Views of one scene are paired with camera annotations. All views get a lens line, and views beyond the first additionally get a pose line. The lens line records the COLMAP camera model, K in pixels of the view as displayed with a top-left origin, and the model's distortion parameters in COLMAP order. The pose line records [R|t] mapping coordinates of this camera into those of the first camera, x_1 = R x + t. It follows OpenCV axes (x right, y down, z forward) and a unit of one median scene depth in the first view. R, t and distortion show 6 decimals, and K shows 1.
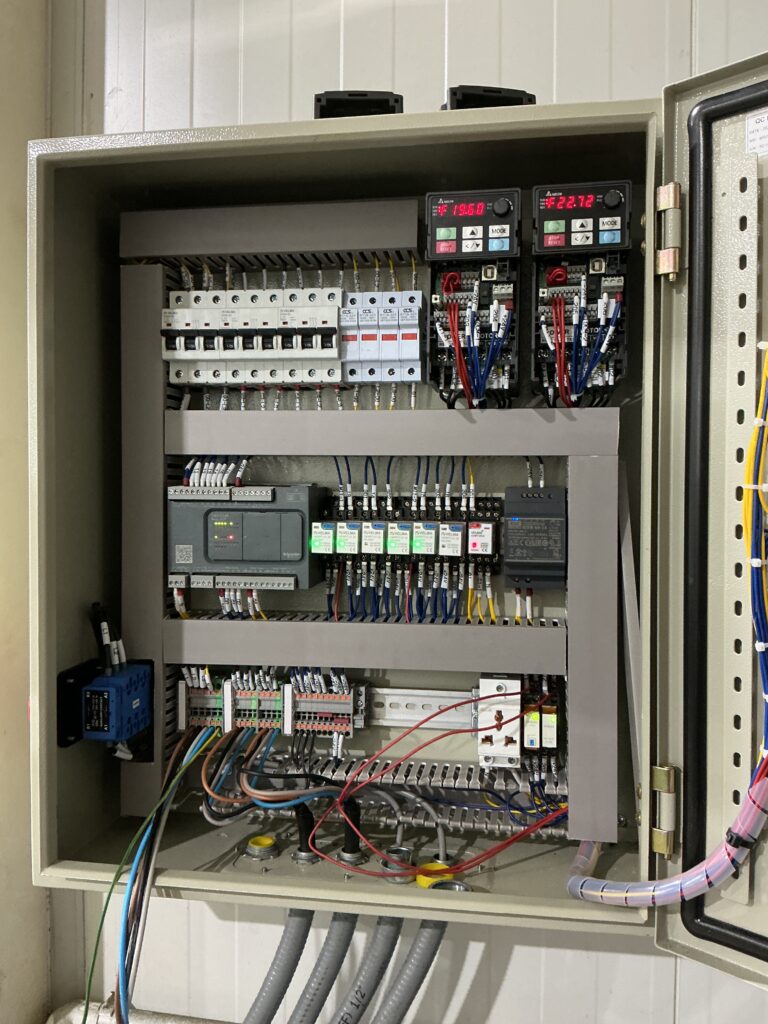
lens RADIAL K [[885.6, 0, 381.7], [0, 885.6, 509.2], [0, 0, 1]] dist [0.035084, -0.130466]
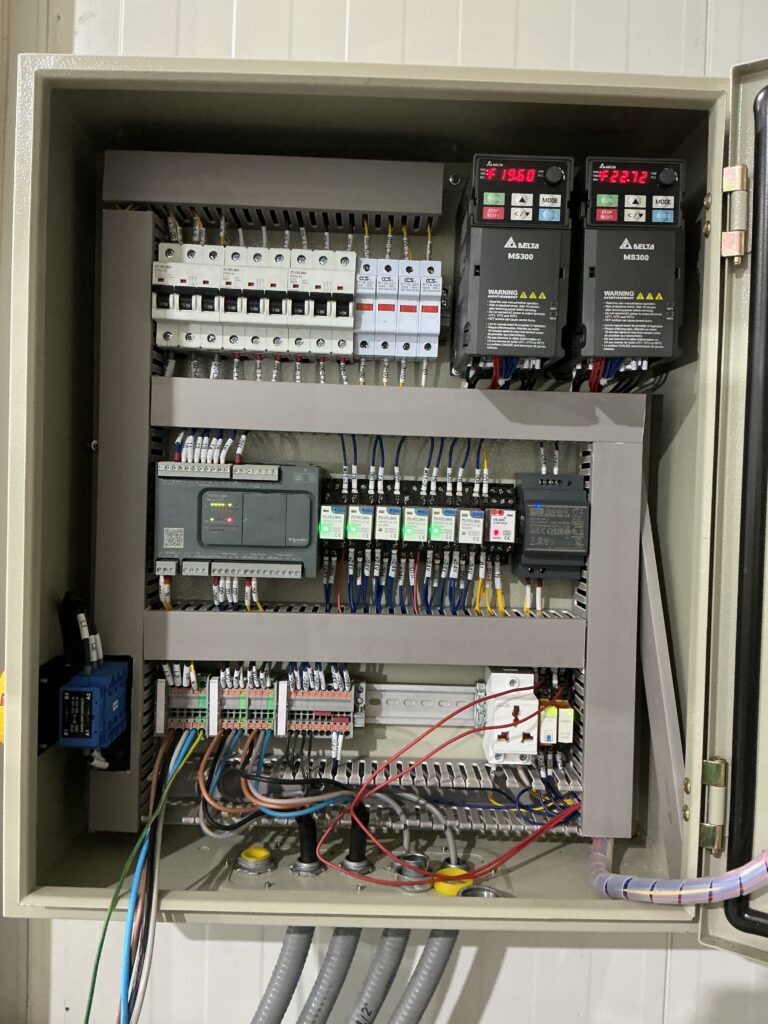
lens RADIAL K [[885.6, 0, 384.3], [0, 885.6, 514.3], [0, 0, 1]] dist [0.035084, -0.130466]
pose [[0.983795, 0.020657, 0.178103, -0.176897], [-0.022863, 0.999685, 0.010340, 0.013201], [-0.177834, -0.014244, 0.983957, 0.083261]]
